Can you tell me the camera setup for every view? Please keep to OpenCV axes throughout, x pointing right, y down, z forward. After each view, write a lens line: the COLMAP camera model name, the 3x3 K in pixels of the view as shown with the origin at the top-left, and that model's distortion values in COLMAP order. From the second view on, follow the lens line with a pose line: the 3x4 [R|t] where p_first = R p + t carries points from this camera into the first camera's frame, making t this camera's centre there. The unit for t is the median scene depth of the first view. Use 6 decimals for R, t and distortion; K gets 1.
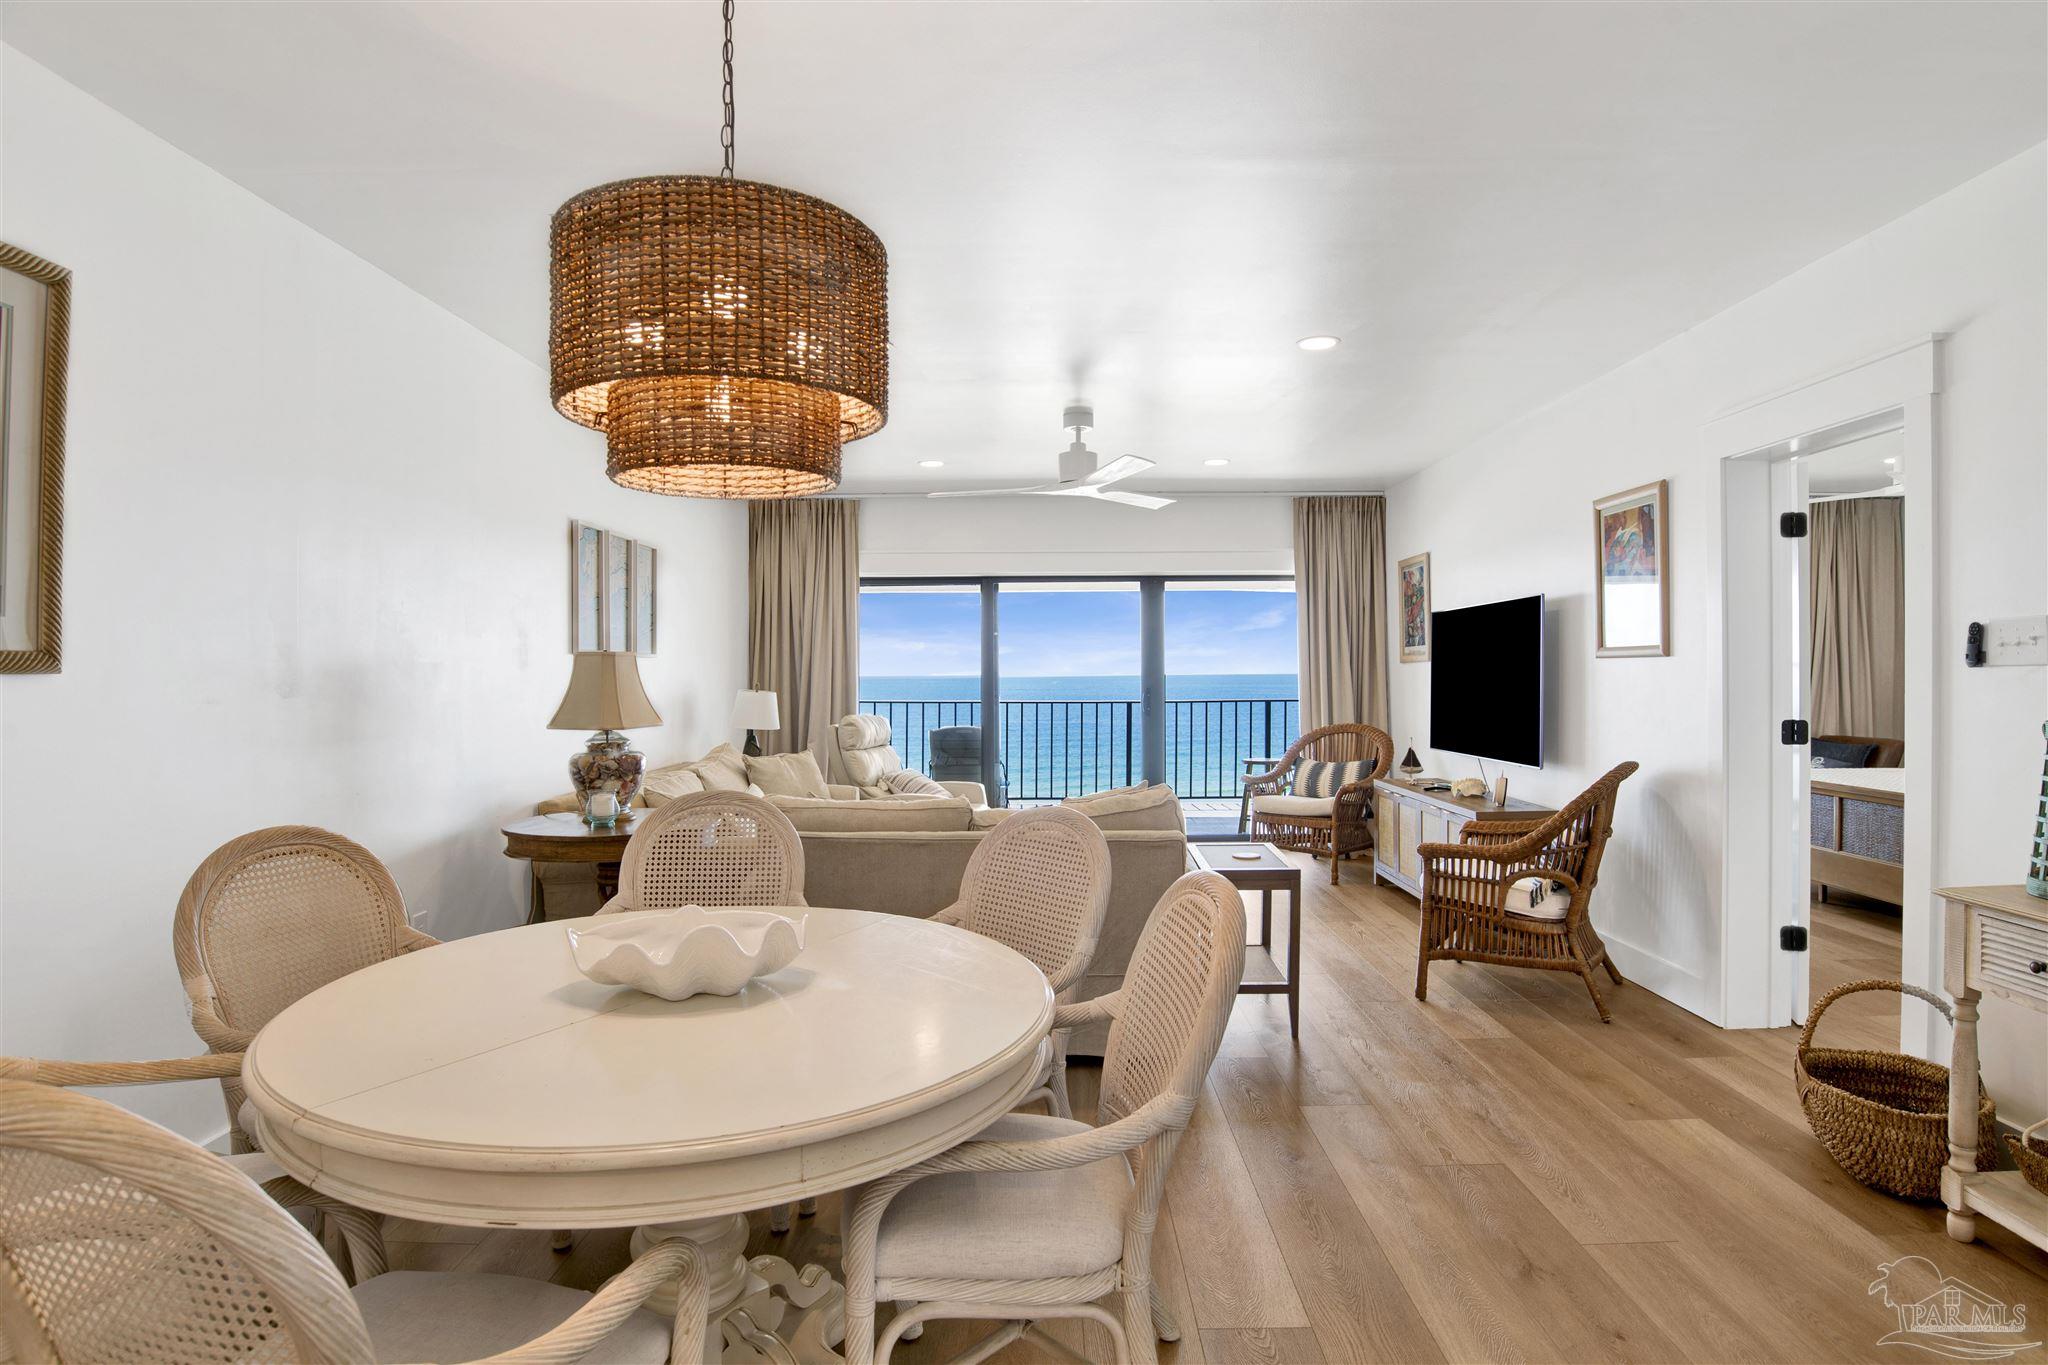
lens RADIAL K [[1067.2, 0, 1035.8], [0, 1067.2, 673.3], [0, 0, 1]] dist [-0.071855, 0.022443]
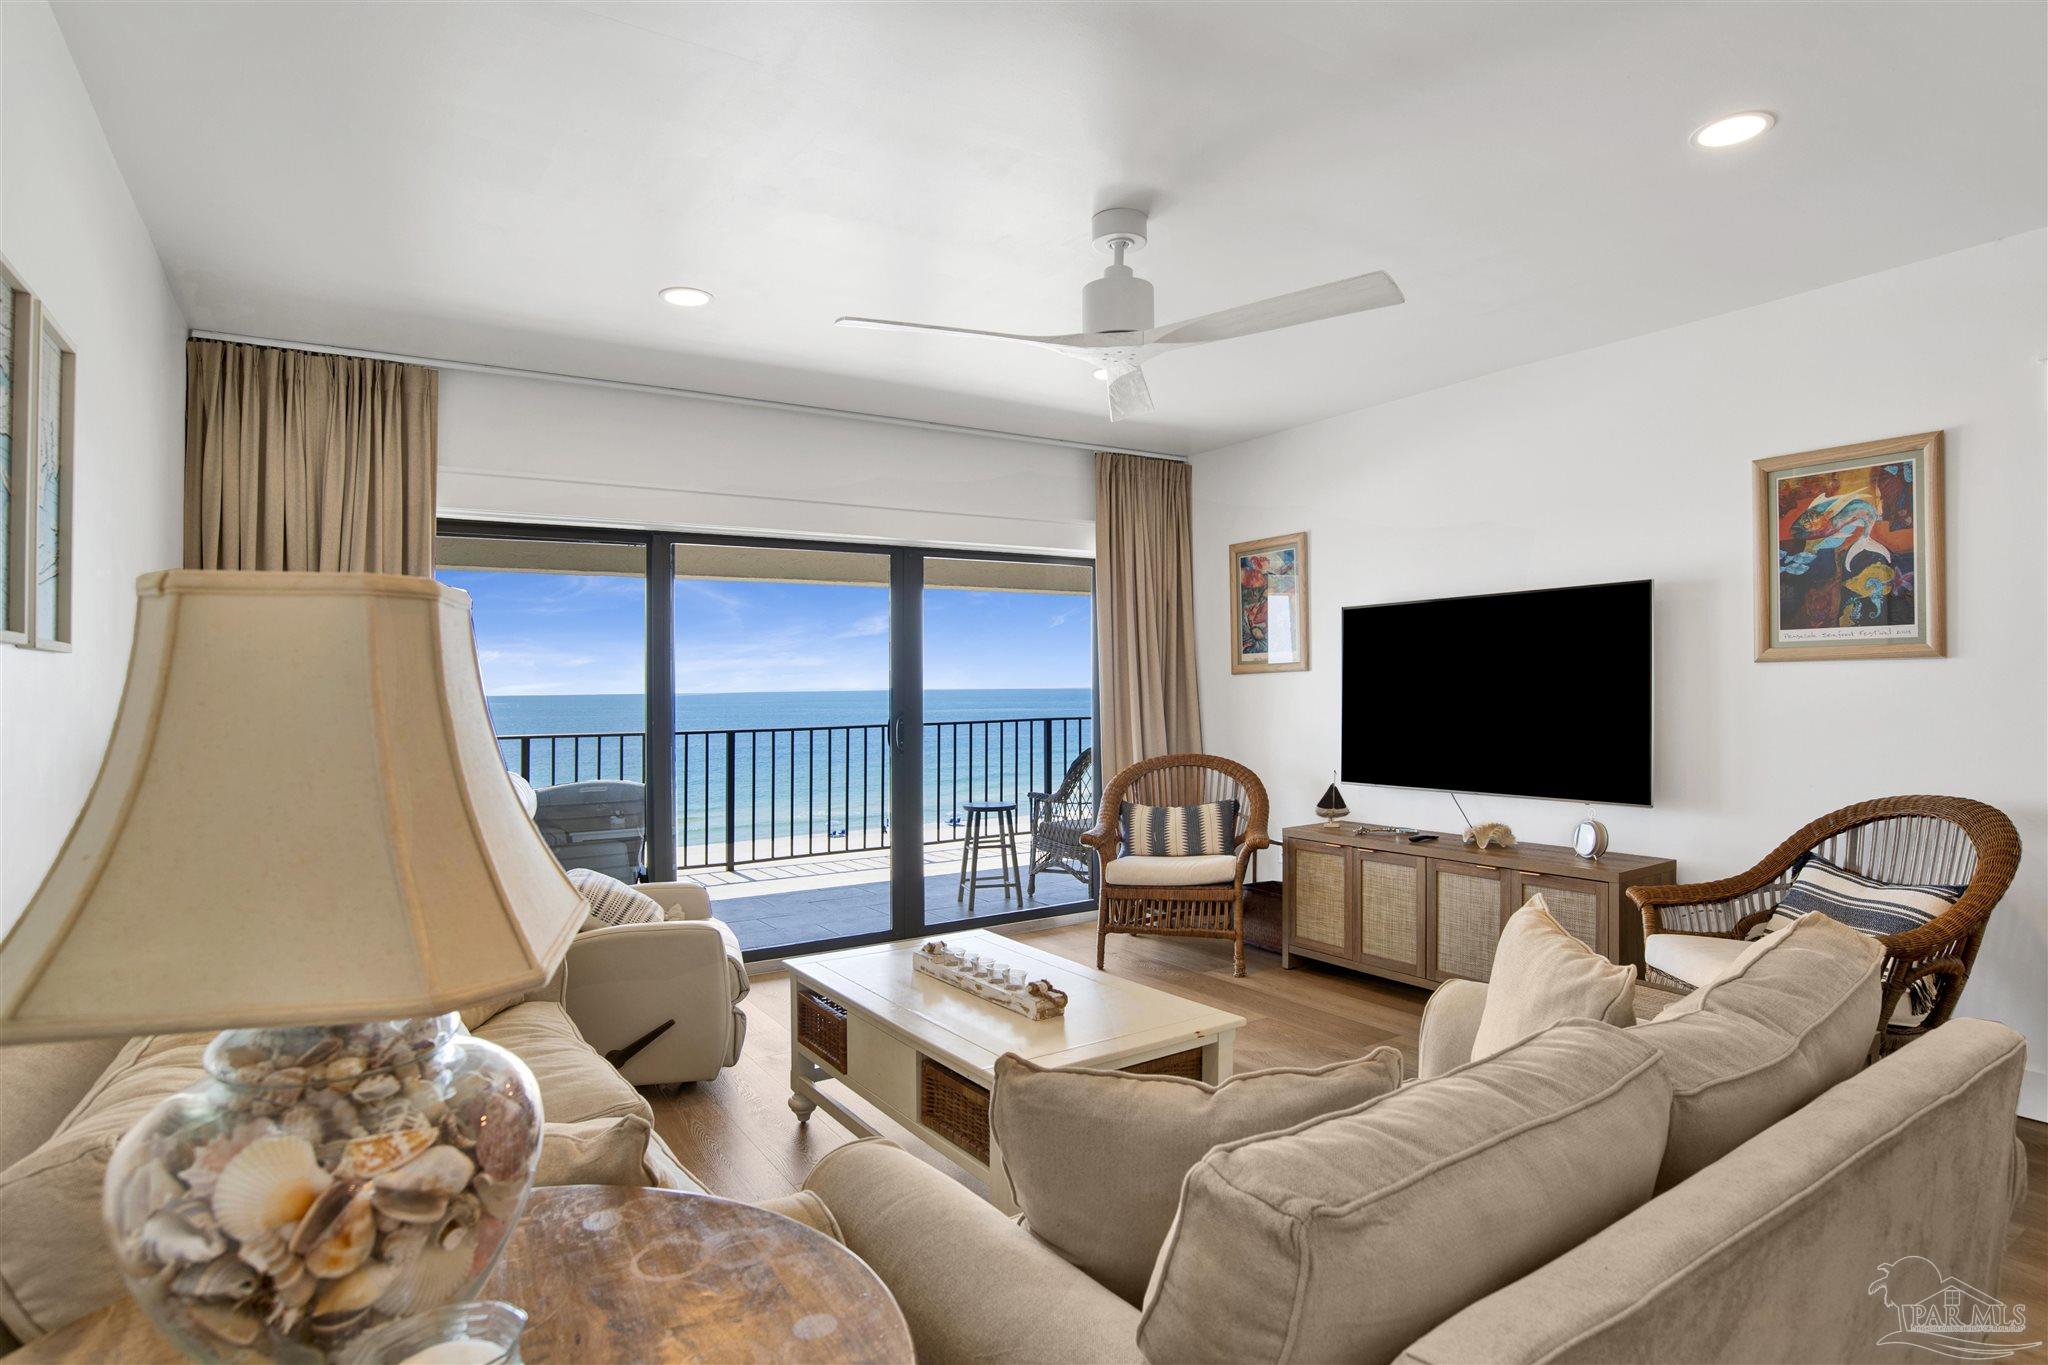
lens RADIAL K [[1064.2, 0, 1034.1], [0, 1064.2, 680.1], [0, 0, 1]] dist [-0.074689, 0.025756]
pose [[0.830499, -0.003271, 0.557011, -0.251081], [0.010065, 0.999908, -0.009134, 0.000345], [-0.556929, 0.013192, 0.830455, 0.488123]]
